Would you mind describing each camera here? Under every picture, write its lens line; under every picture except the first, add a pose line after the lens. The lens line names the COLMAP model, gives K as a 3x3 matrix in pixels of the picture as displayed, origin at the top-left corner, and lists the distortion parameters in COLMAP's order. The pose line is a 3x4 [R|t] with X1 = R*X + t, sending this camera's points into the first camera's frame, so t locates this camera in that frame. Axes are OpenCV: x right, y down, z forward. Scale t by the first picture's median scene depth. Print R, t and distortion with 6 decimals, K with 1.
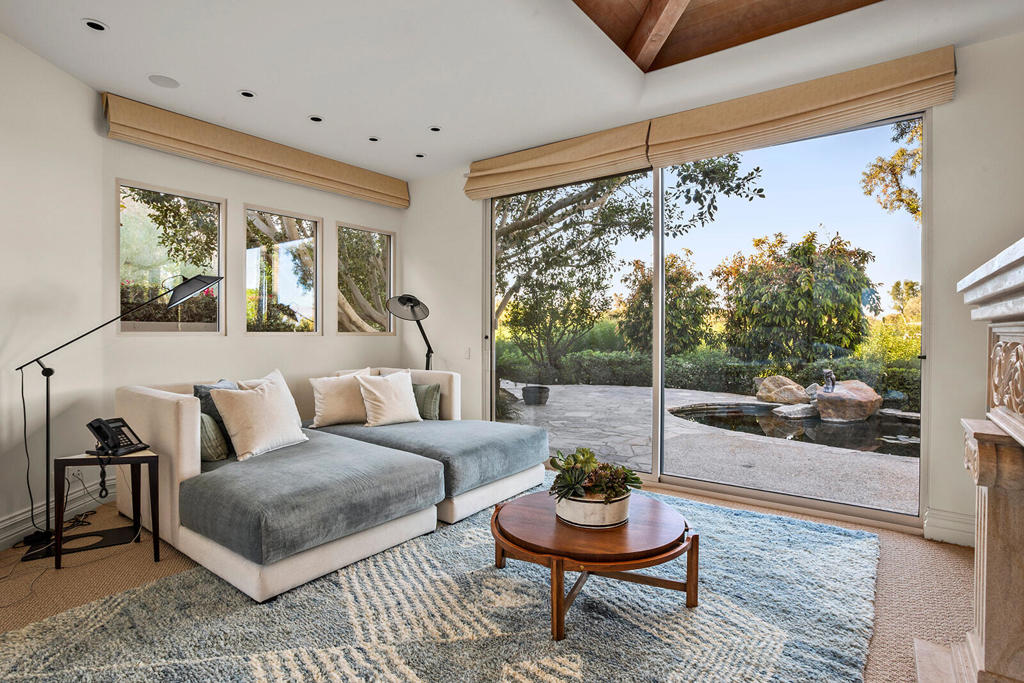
lens RADIAL K [[518.7, 0, 513.1], [0, 518.7, 326.5], [0, 0, 1]] dist [-0.000505, 0.000138]
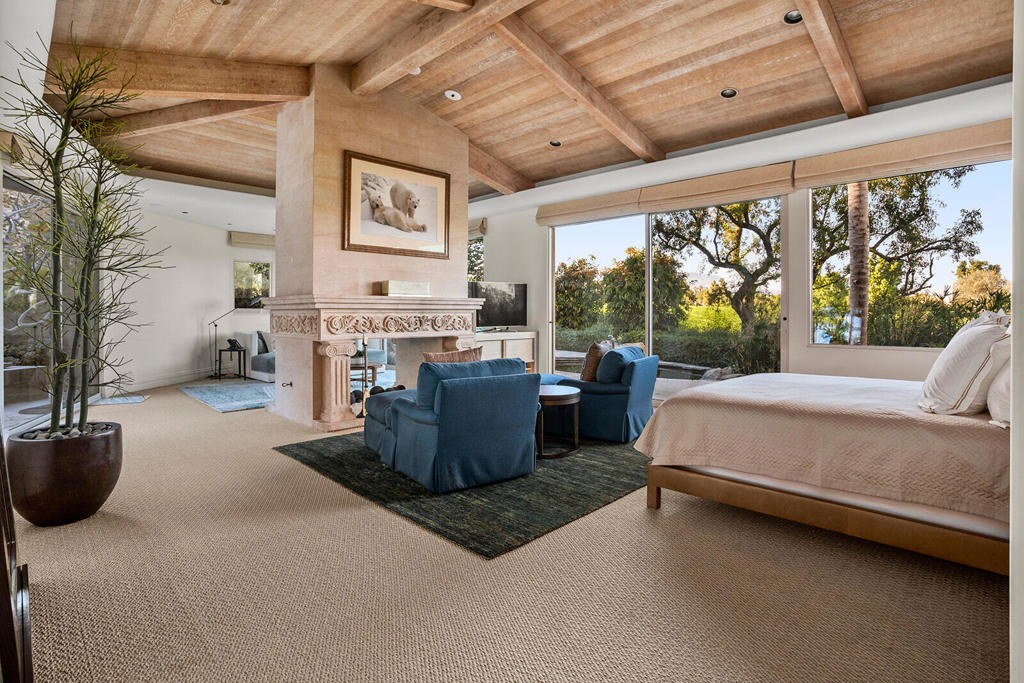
lens RADIAL K [[518.7, 0, 513.1], [0, 518.7, 326.5], [0, 0, 1]] dist [-0.000505, 0.000138]
pose [[0.990539, 0.000728, -0.137228, 1.433117], [0.002465, 0.999730, 0.023095, 0.020327], [0.137207, -0.023215, 0.990270, -2.006416]]
